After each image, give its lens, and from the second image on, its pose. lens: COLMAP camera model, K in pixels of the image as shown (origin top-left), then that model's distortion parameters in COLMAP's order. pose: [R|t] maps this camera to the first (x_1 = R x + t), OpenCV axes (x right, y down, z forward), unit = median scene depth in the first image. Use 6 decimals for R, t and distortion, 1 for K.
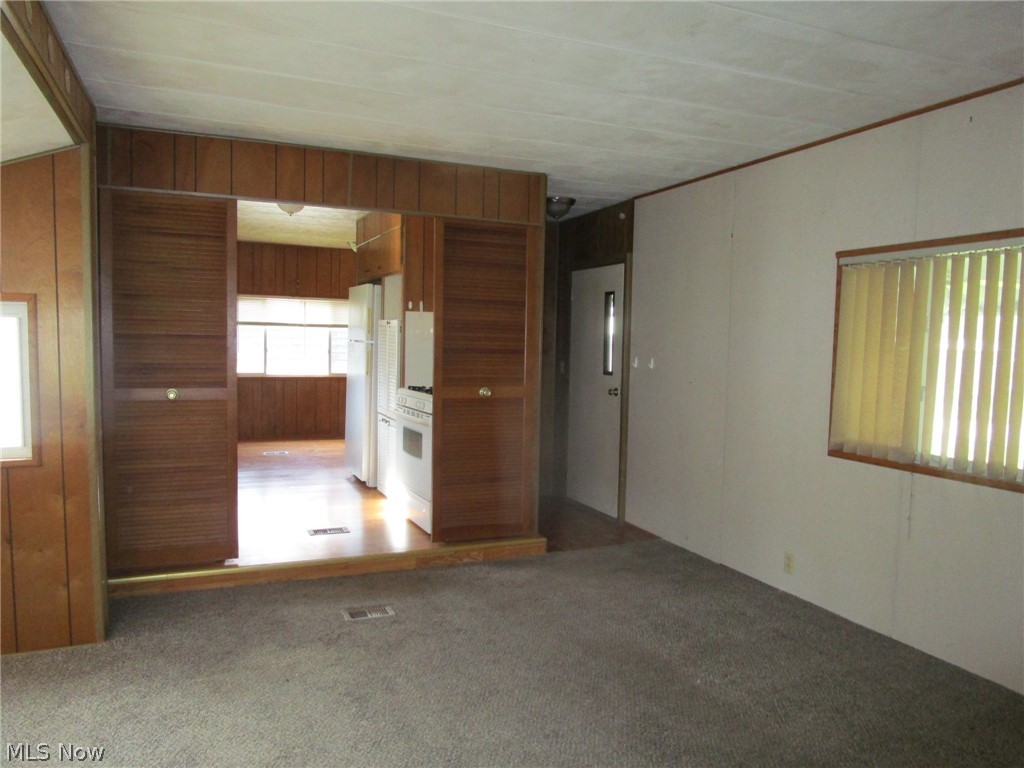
lens RADIAL K [[732.4, 0, 510.2], [0, 732.4, 387.1], [0, 0, 1]] dist [-0.024057, 0.002557]
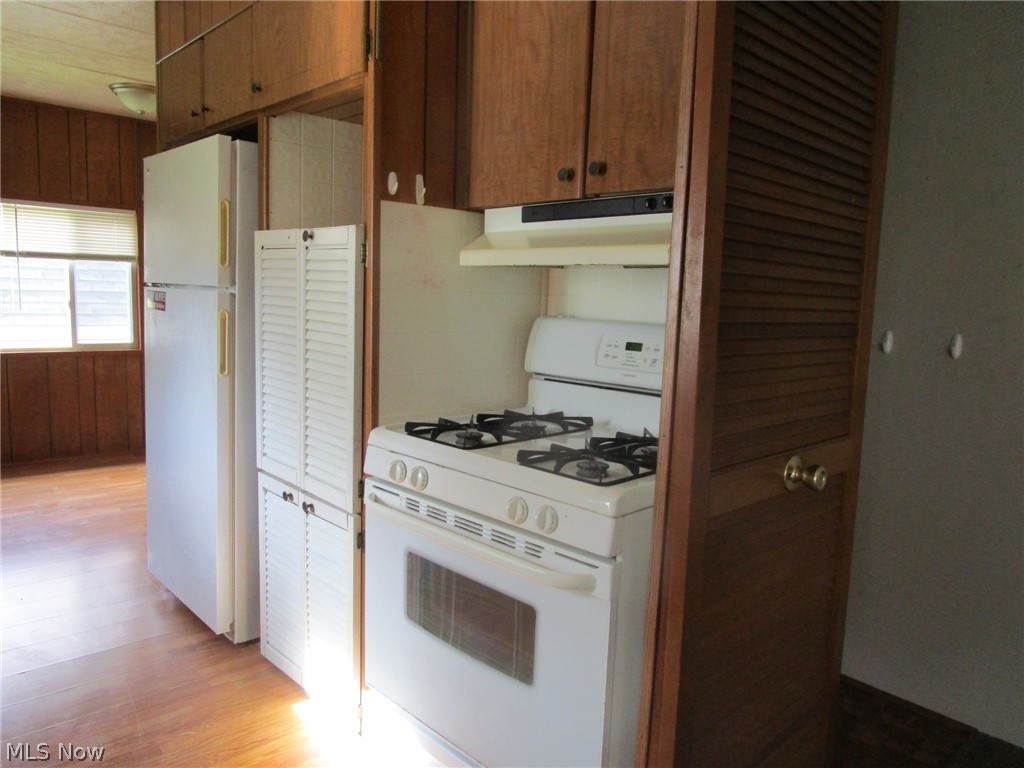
lens RADIAL K [[732.4, 0, 514.1], [0, 732.4, 383.3], [0, 0, 1]] dist [-0.024057, 0.002557]
pose [[0.944520, -0.034181, 0.326670, -0.194824], [0.011138, 0.997331, 0.072152, -0.042027], [-0.328265, -0.064511, 0.942380, 0.641257]]
